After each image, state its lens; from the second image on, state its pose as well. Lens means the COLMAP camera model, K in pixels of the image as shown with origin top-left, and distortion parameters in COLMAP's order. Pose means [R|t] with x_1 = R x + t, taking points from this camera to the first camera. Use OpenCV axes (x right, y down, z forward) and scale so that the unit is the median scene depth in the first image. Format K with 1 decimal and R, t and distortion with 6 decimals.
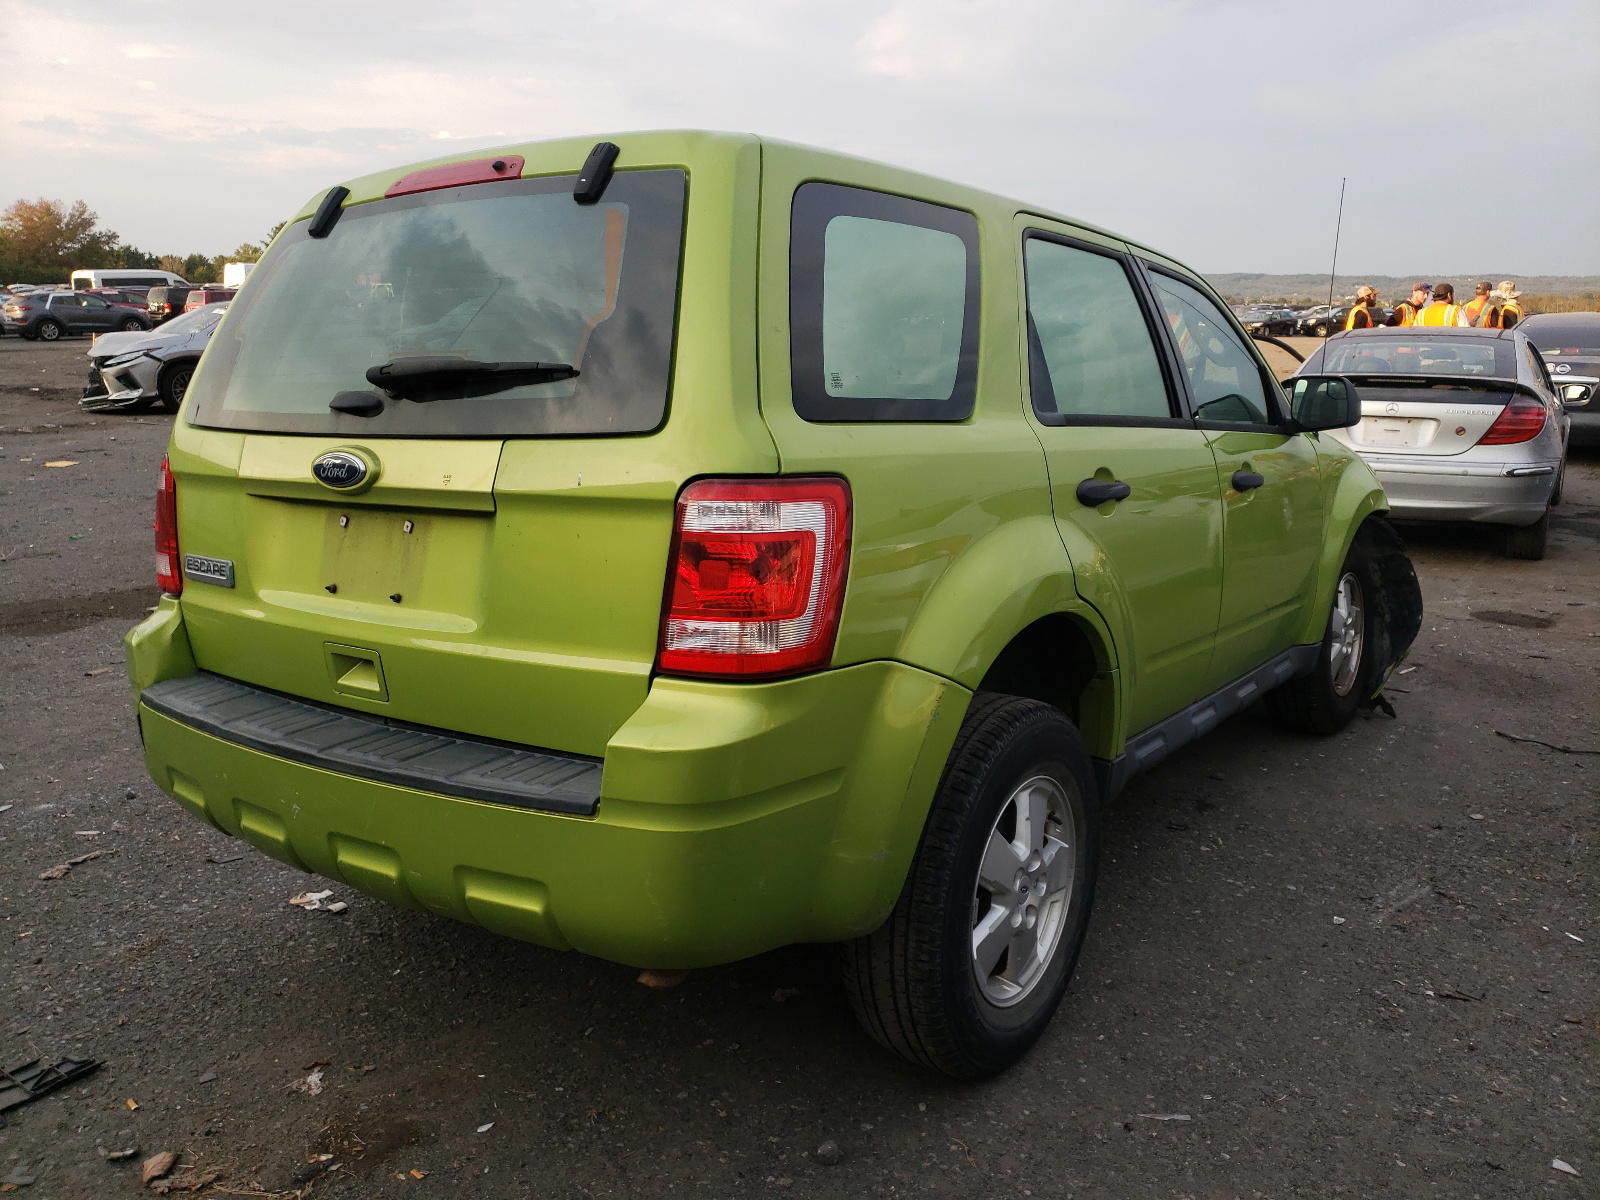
lens RADIAL K [[1101.7, 0, 800.0], [0, 1101.7, 600.0], [0, 0, 1]] dist [0.018493, 0.003623]
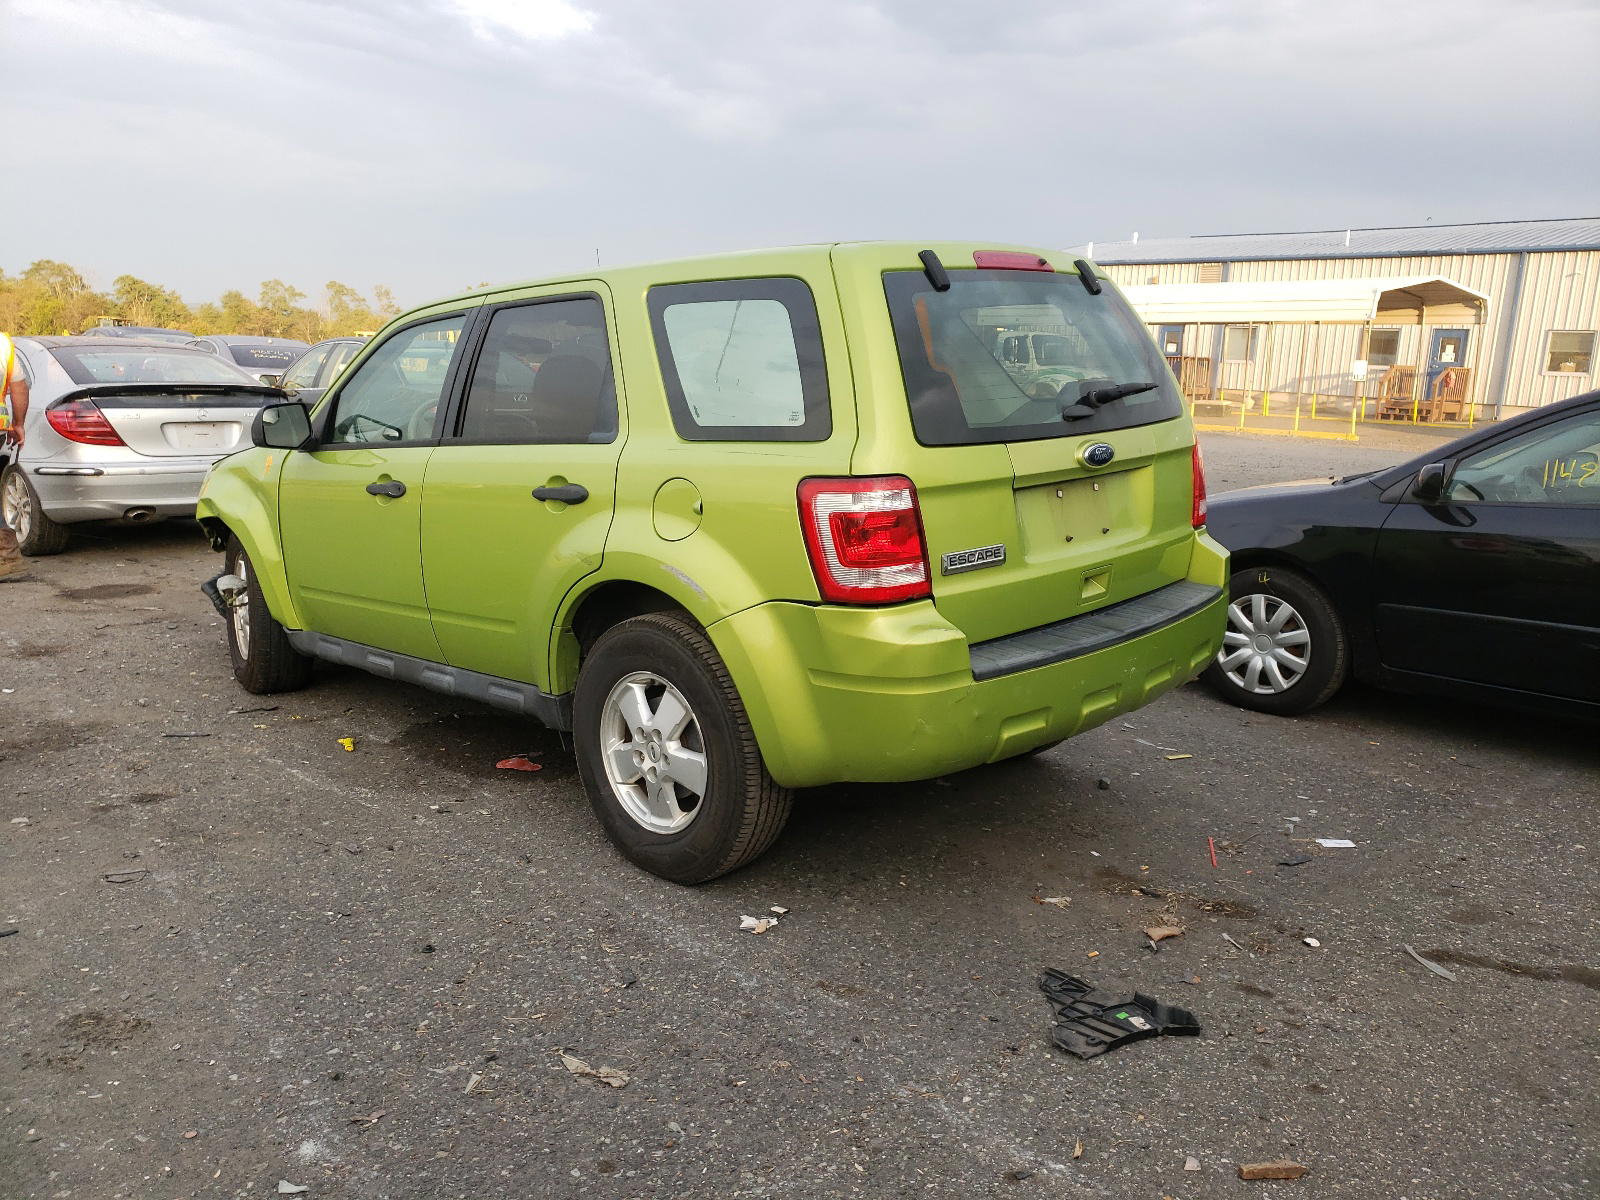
lens RADIAL K [[1101.7, 0, 800.0], [0, 1101.7, 600.0], [0, 0, 1]] dist [0.018493, 0.003623]
pose [[0.241420, -0.203666, 0.948808, -1.868293], [0.205985, 0.966203, 0.154988, -0.226546], [-0.948307, 0.158024, 0.275213, 0.917585]]
